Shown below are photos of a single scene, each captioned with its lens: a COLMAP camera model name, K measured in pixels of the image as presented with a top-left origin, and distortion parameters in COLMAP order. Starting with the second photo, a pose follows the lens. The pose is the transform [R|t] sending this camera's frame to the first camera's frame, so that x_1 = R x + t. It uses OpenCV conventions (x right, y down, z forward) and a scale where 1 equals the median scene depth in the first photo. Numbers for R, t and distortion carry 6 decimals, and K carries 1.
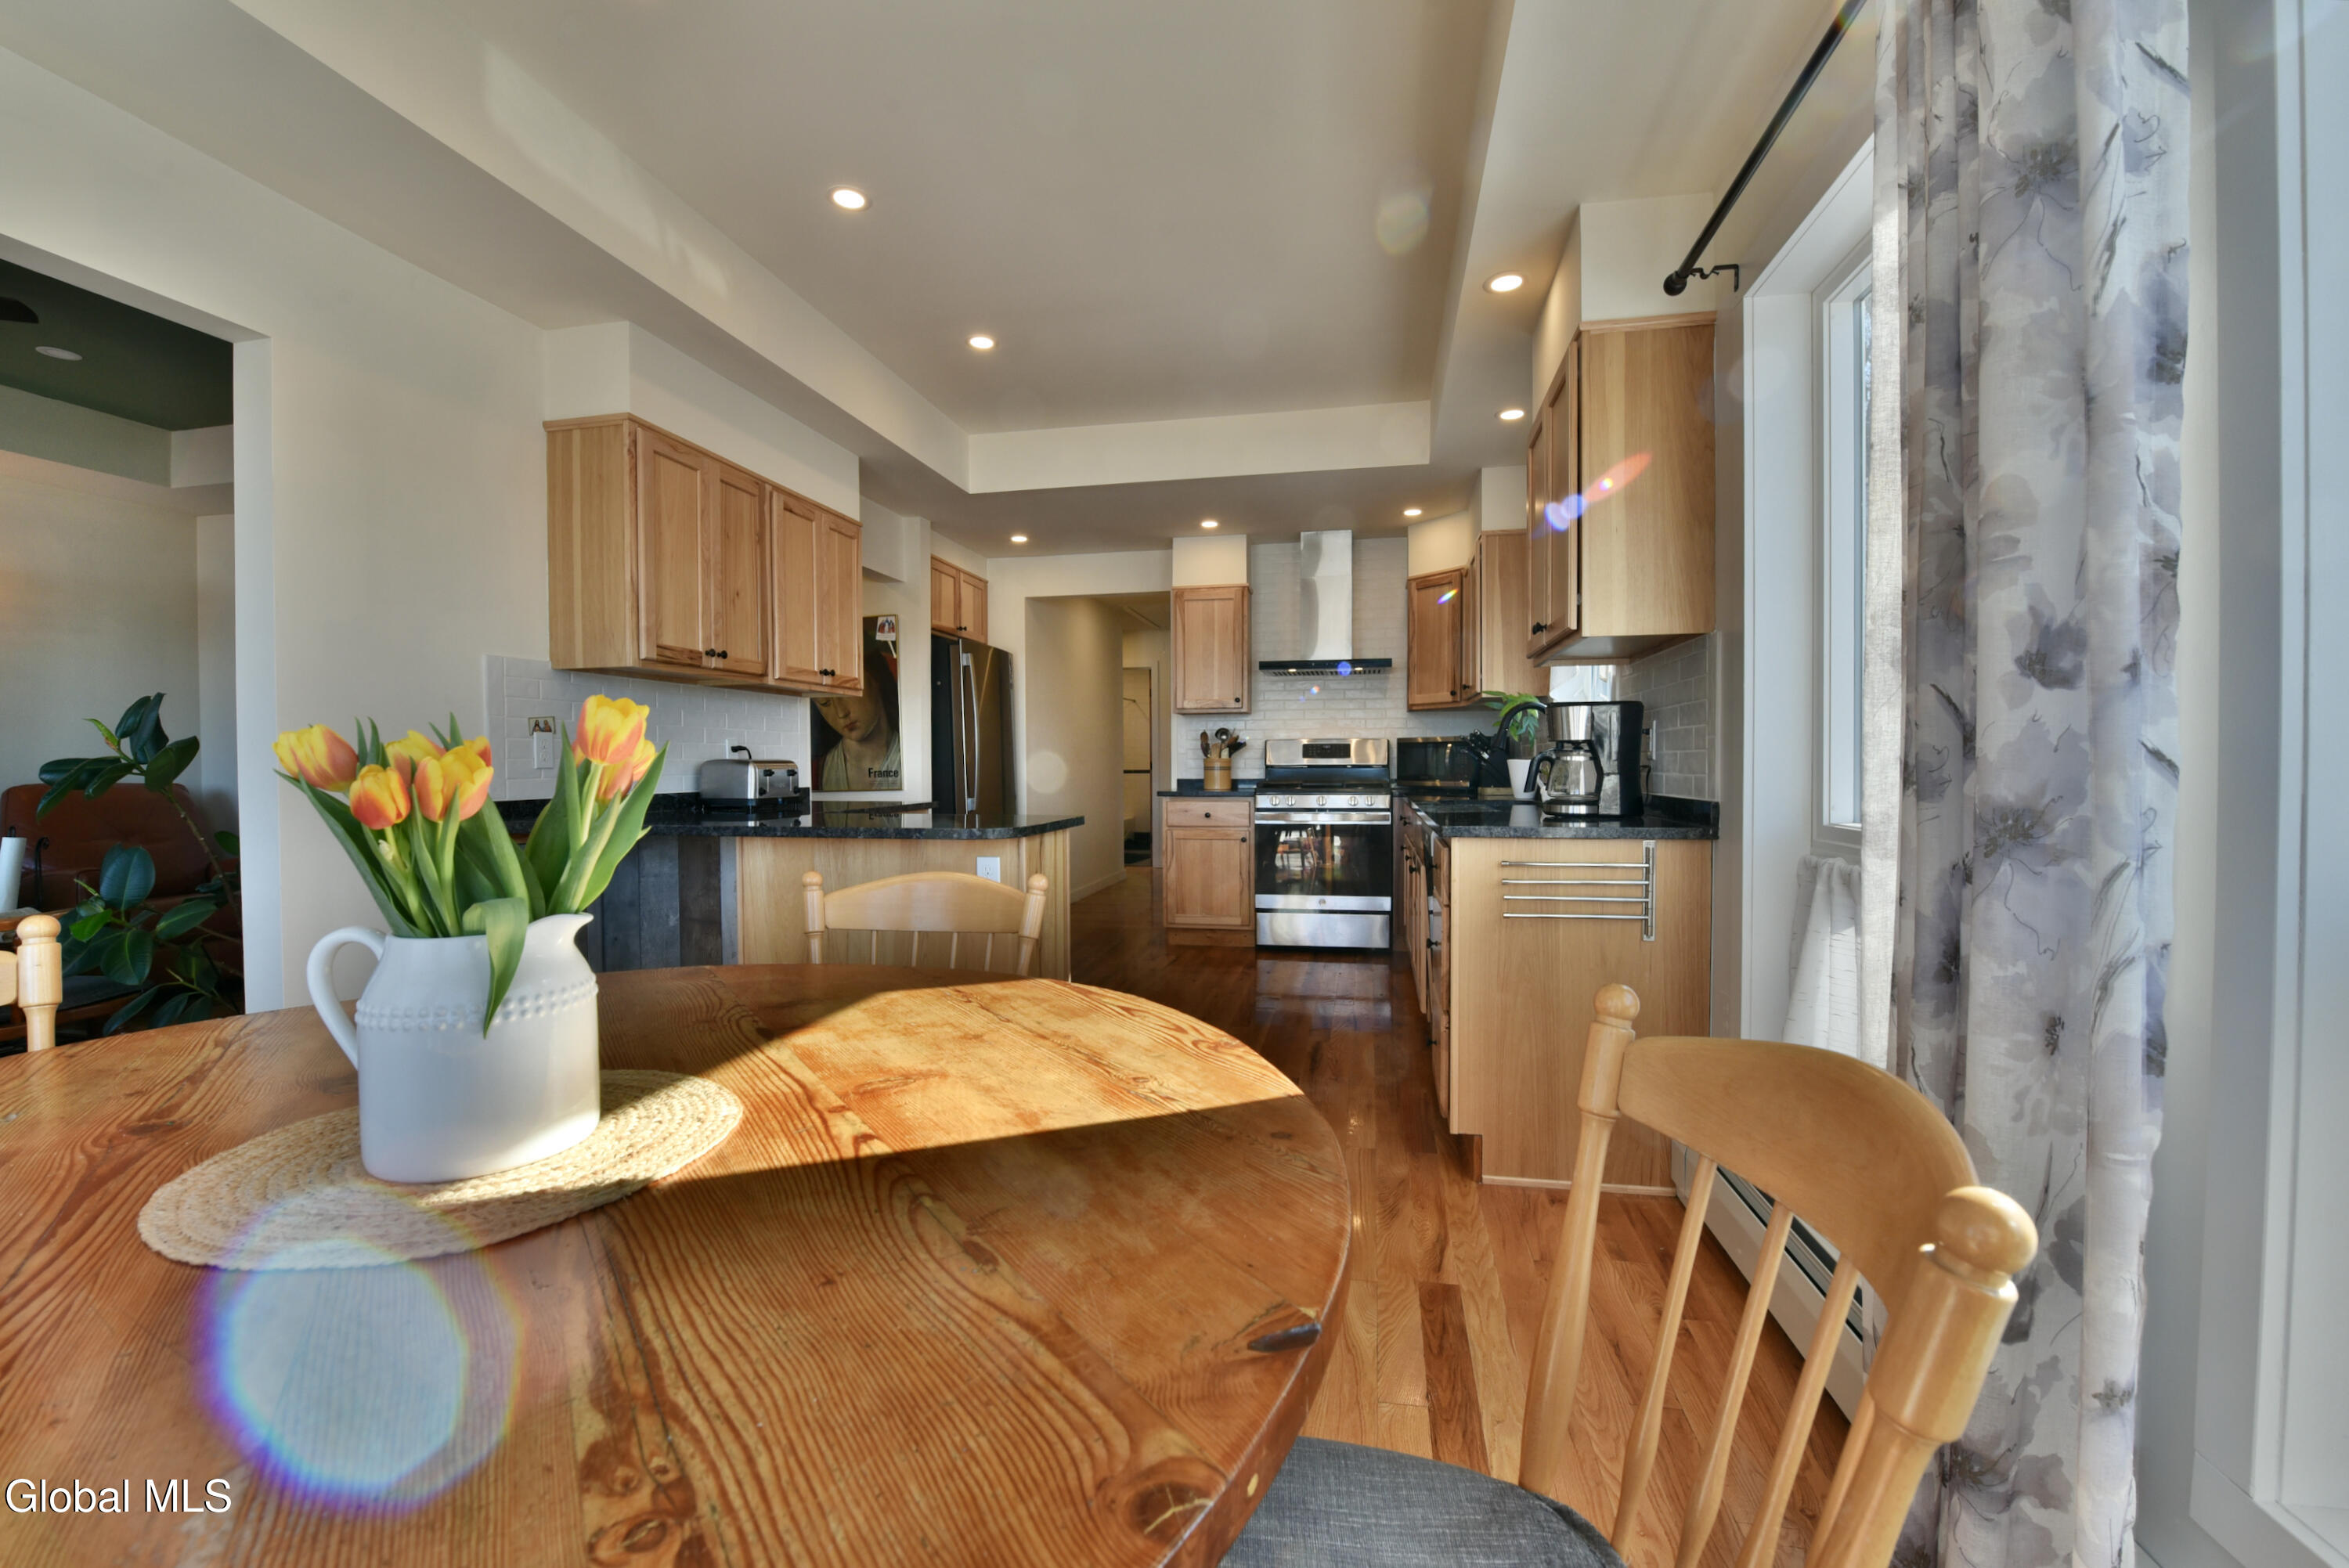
lens RADIAL K [[940.5, 0, 1174.5], [0, 940.5, 784.0], [0, 0, 1]] dist [-0.022277, -0.000888]
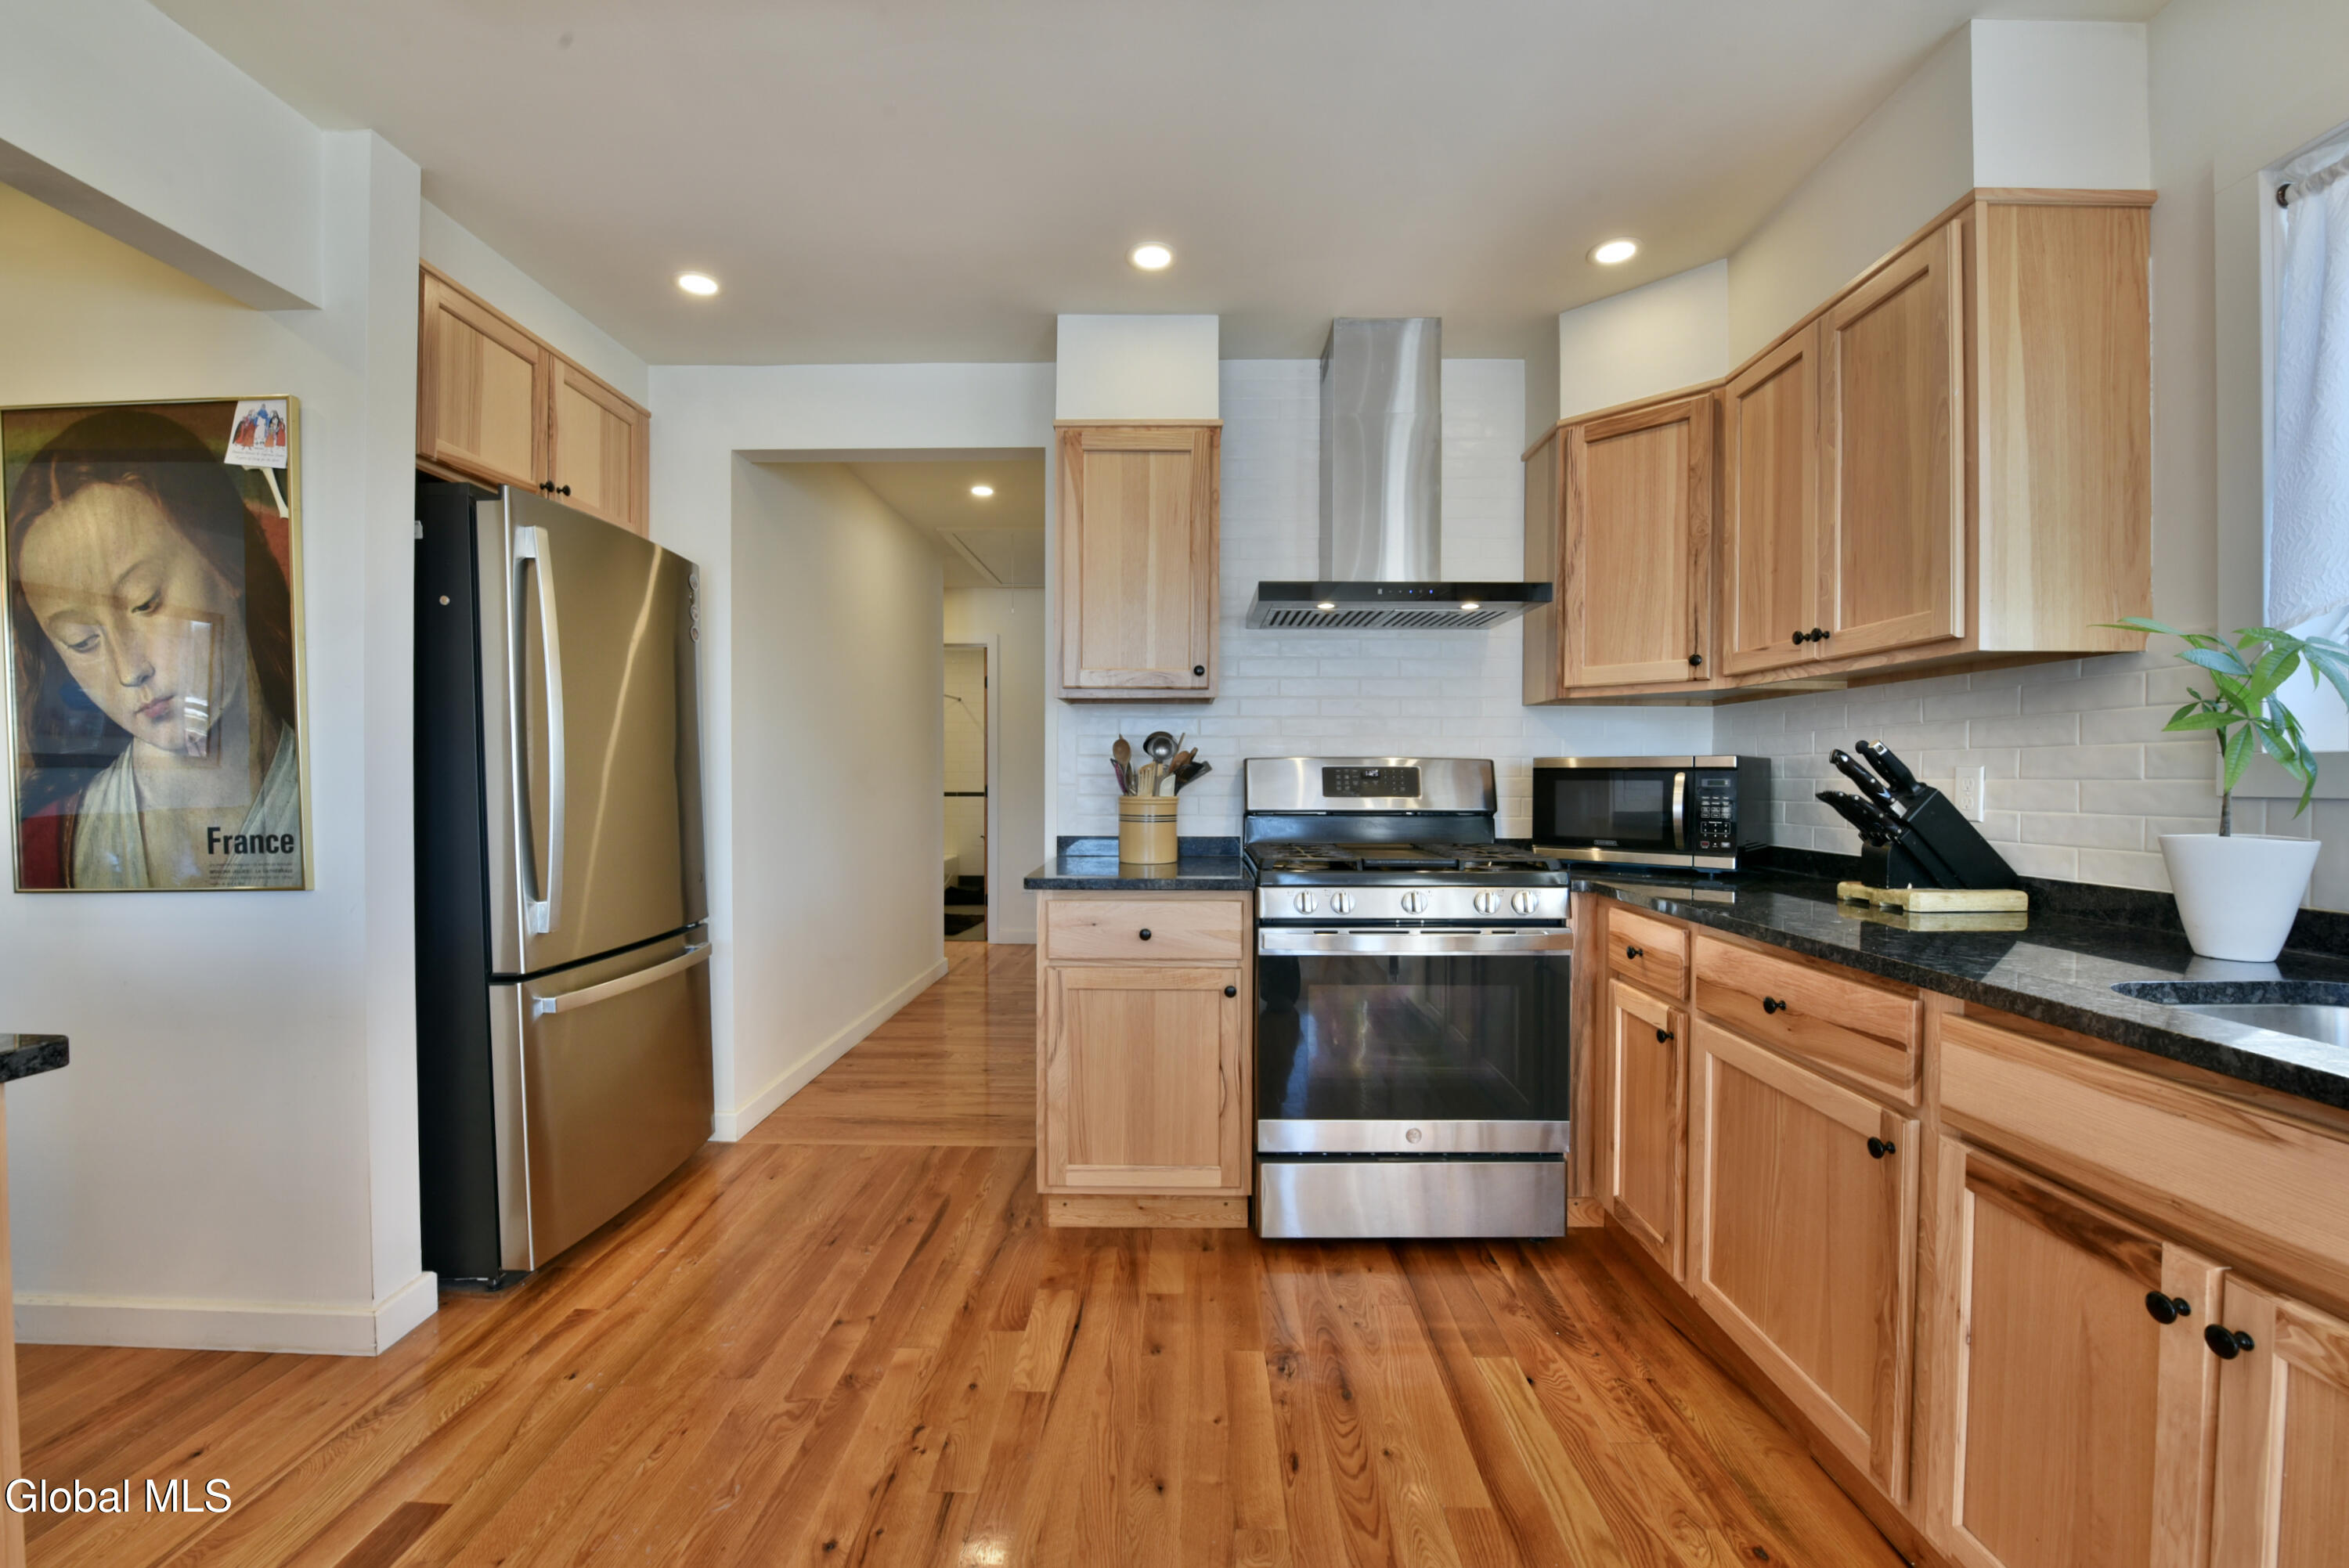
lens RADIAL K [[940.5, 0, 1174.5], [0, 940.5, 784.0], [0, 0, 1]] dist [-0.022277, -0.000888]
pose [[0.982649, 0.005515, 0.185394, -0.030078], [-0.003218, 0.999914, -0.012689, -0.028947], [-0.185449, 0.011872, 0.982582, 0.566007]]
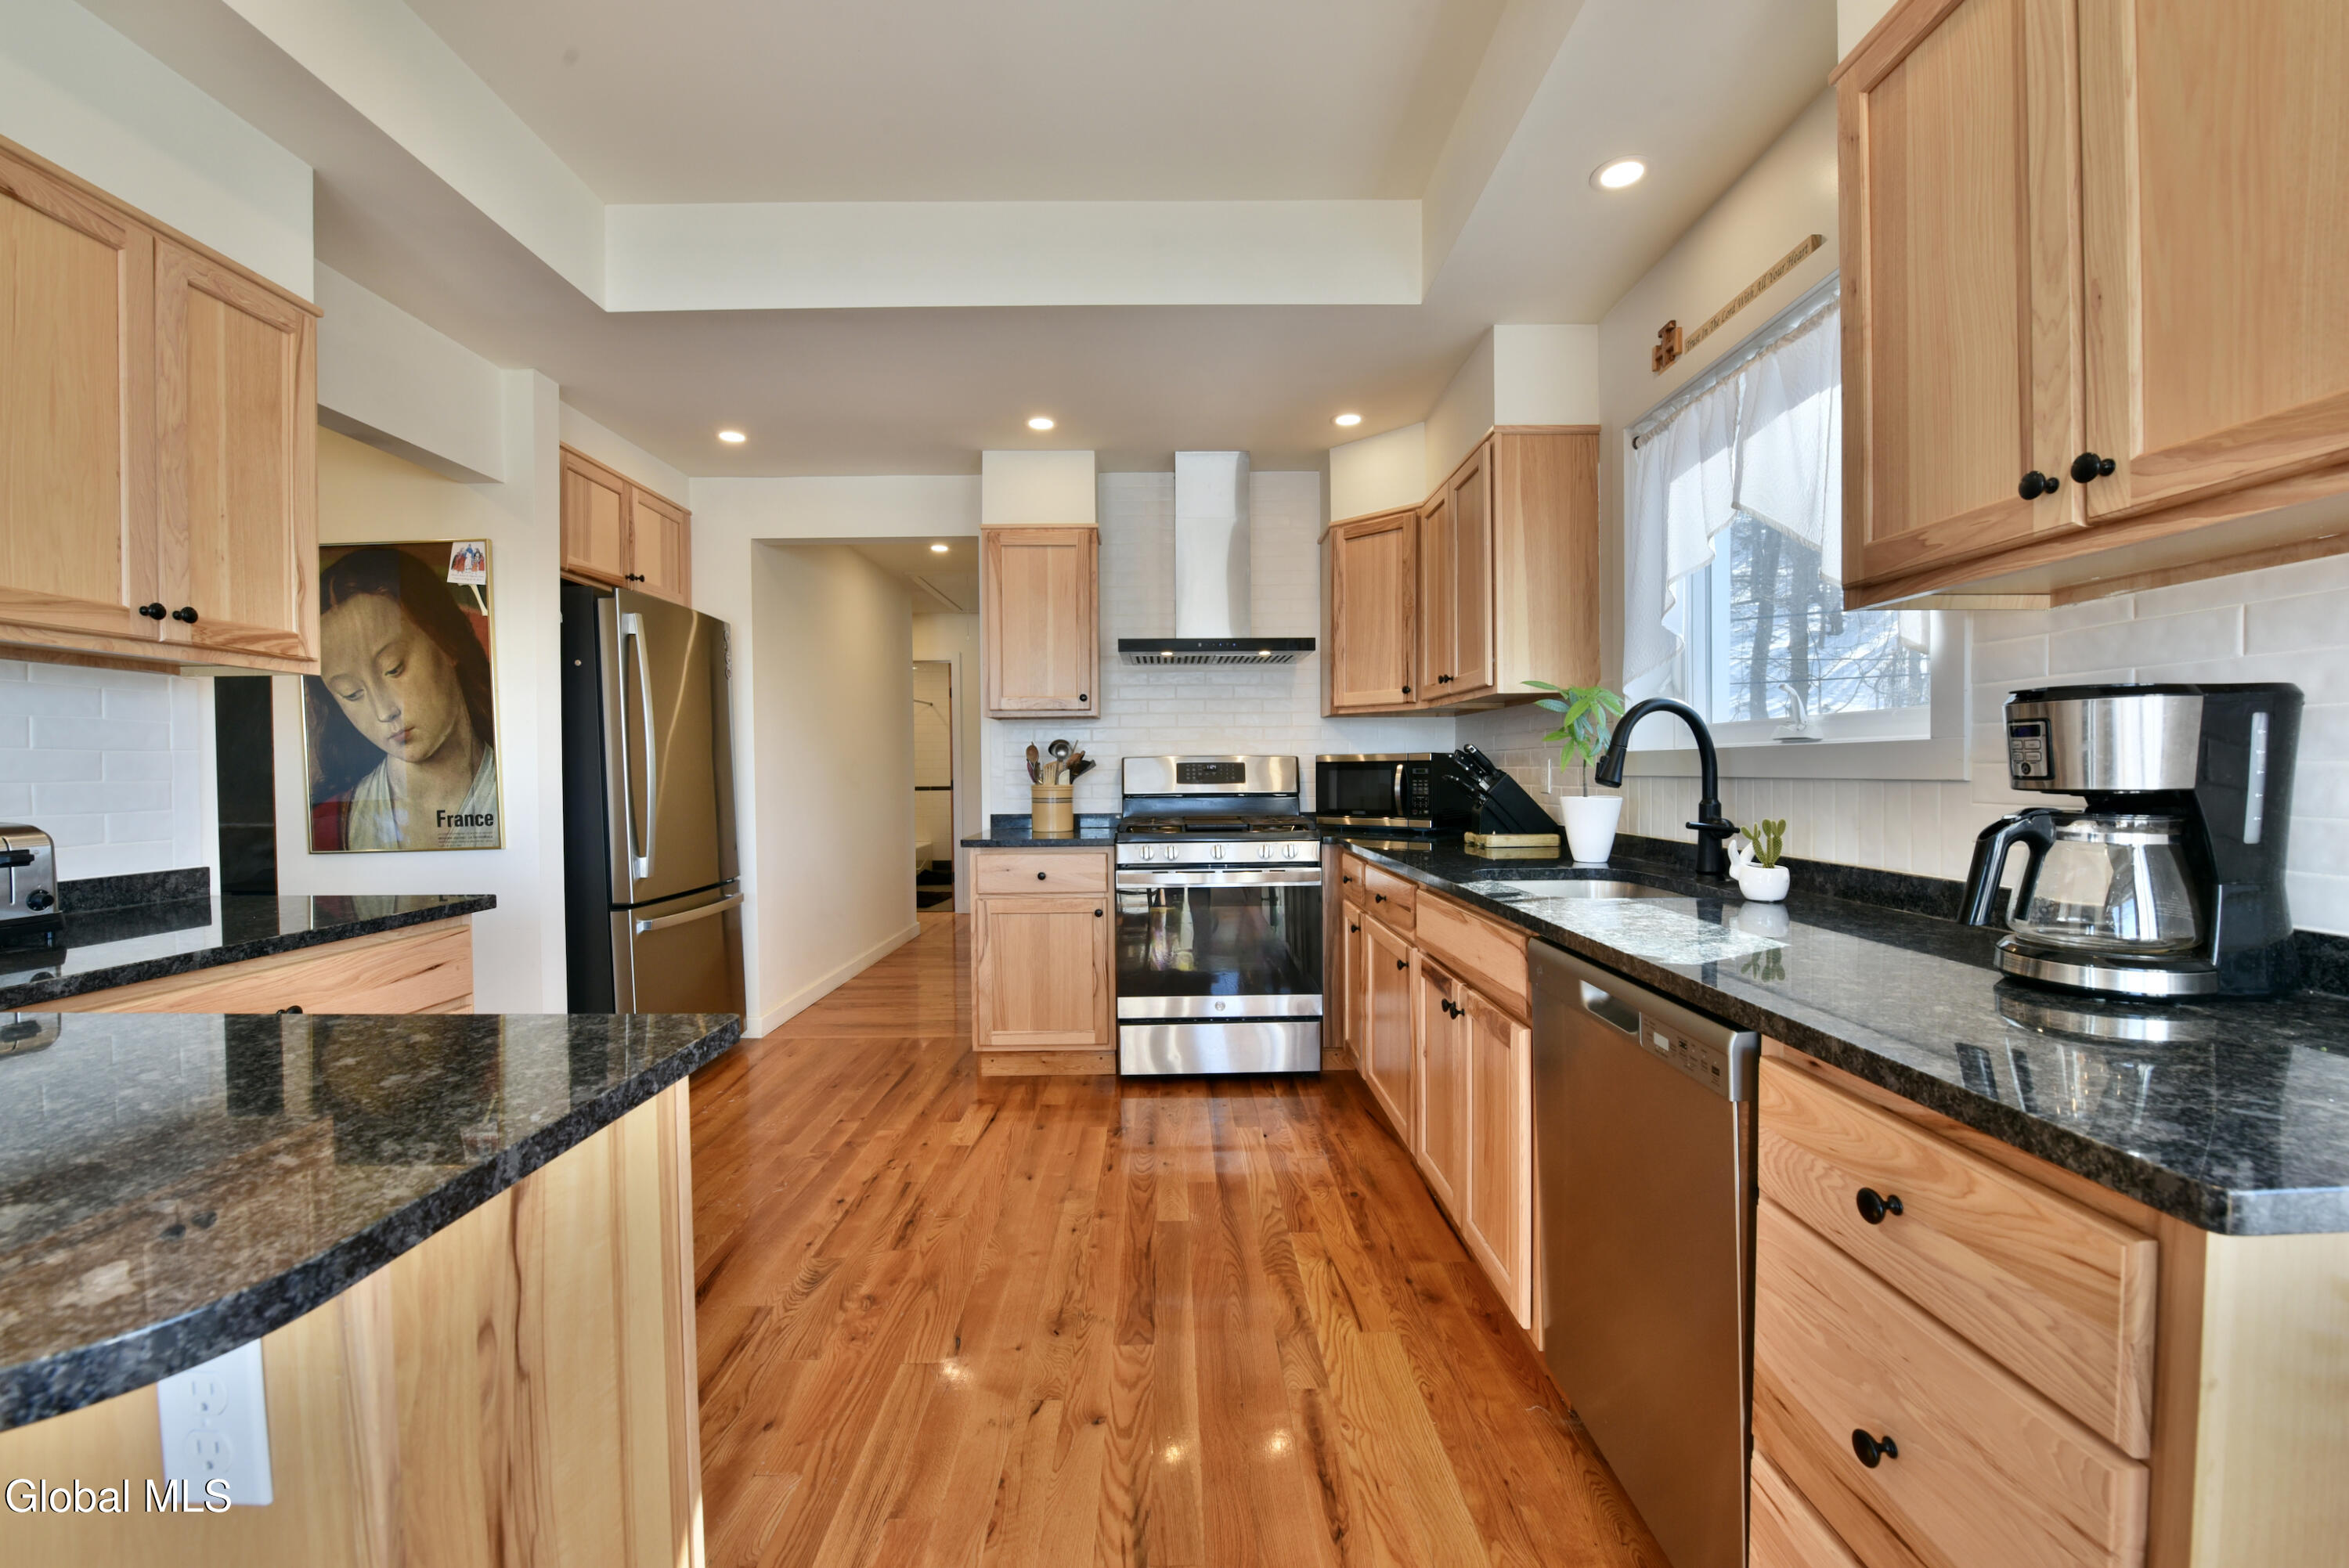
lens RADIAL K [[930.4, 0, 1174.5], [0, 930.4, 784.0], [0, 0, 1]] dist [-0.020794, -0.000098]
pose [[0.978222, -0.007442, 0.207427, -0.006778], [0.008768, 0.999947, -0.005475, -0.024782], [-0.207375, 0.007174, 0.978235, 0.352449]]
